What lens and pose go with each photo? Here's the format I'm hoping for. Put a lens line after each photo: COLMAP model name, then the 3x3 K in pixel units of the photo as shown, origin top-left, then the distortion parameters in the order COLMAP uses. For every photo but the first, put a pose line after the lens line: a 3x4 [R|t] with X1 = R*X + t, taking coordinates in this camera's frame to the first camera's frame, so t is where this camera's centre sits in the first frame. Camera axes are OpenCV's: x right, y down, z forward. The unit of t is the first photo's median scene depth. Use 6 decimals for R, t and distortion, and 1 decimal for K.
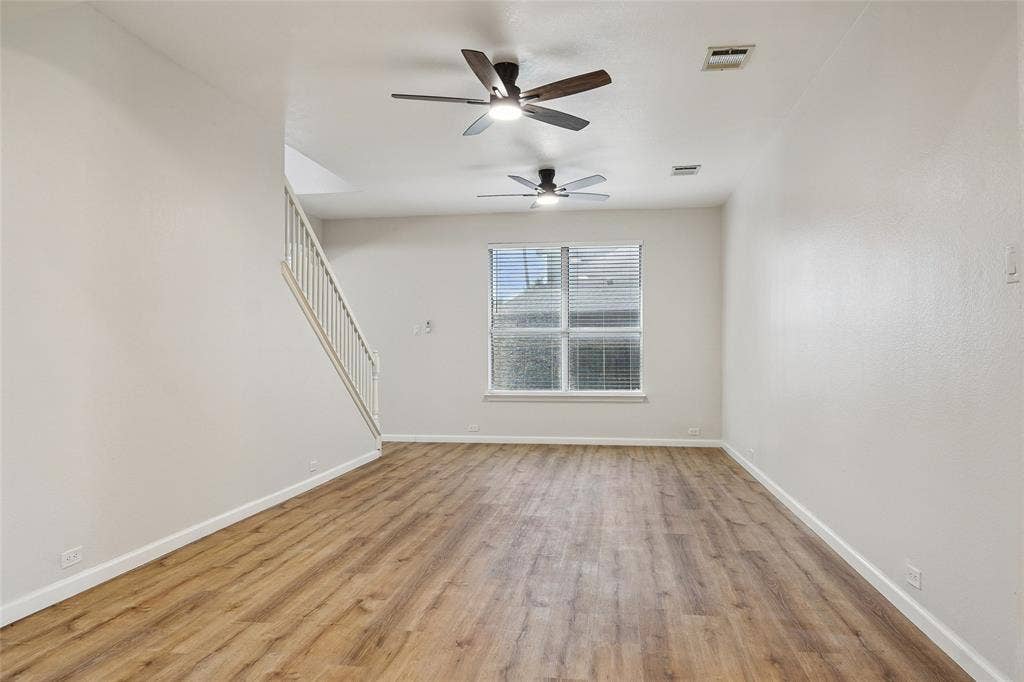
lens RADIAL K [[648.8, 0, 508.9], [0, 648.8, 343.8], [0, 0, 1]] dist [-0.001700, -0.003400]
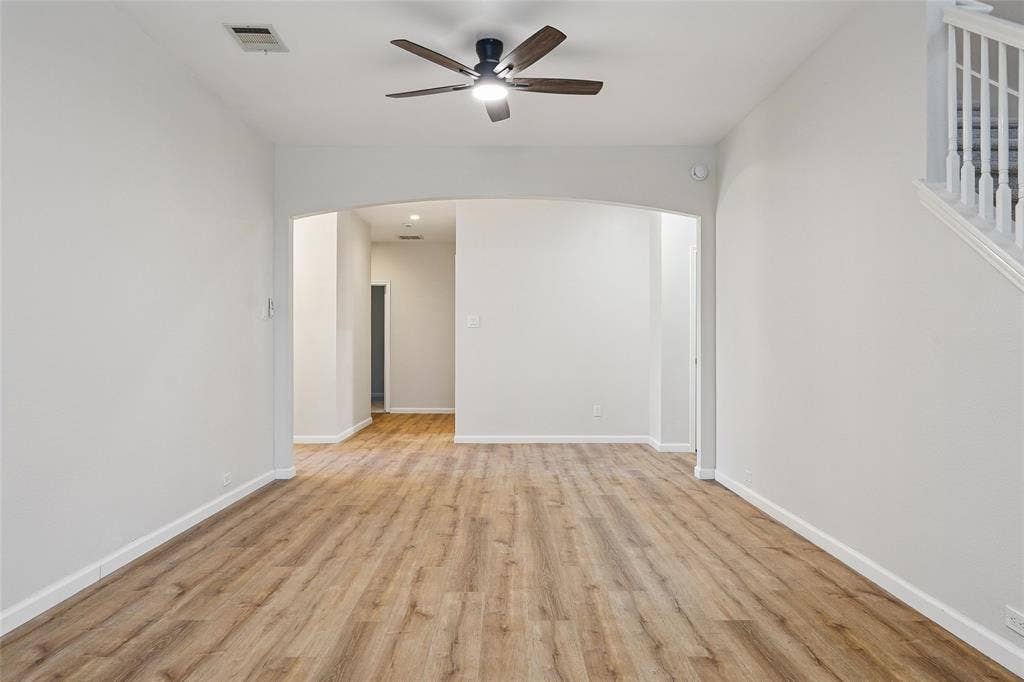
lens RADIAL K [[648.8, 0, 515.5], [0, 648.8, 343.6], [0, 0, 1]] dist [-0.001700, -0.003400]
pose [[-0.984444, 0.004343, -0.175643, 0.144541], [0.006721, 0.999894, -0.012951, 0.024388], [0.175568, -0.013930, -0.984369, 2.321342]]
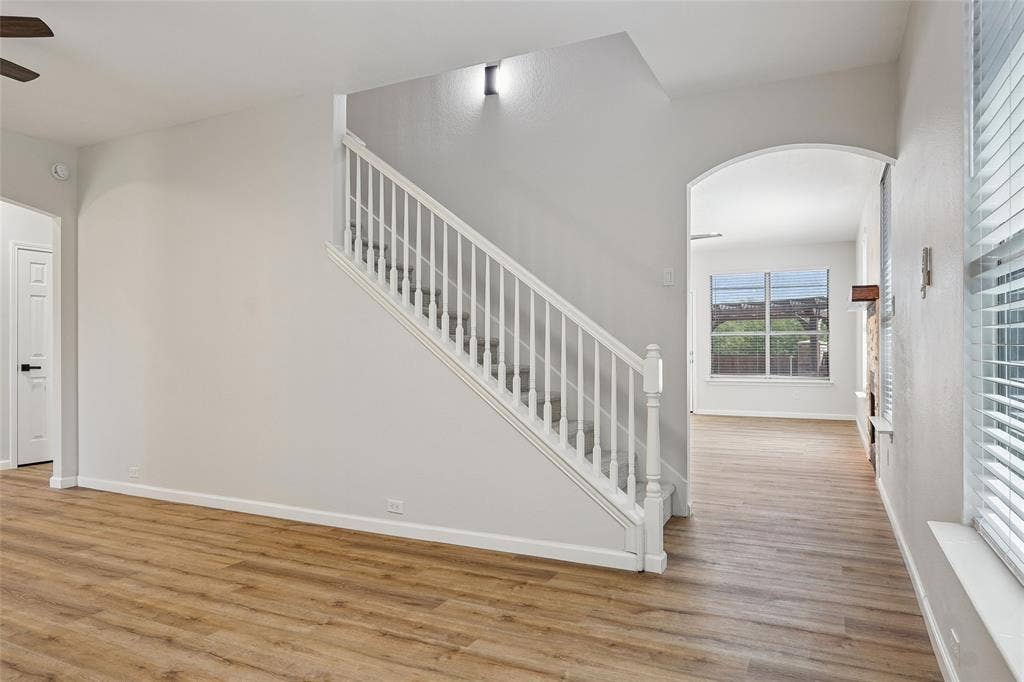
lens RADIAL K [[648.8, 0, 512.7], [0, 648.8, 340.8], [0, 0, 1]] dist [-0.001700, -0.003400]
pose [[-0.291017, -0.002383, -0.956715, 0.614899], [0.016004, 0.999845, -0.007358, 0.017474], [0.956584, -0.017452, -0.290933, 2.304312]]
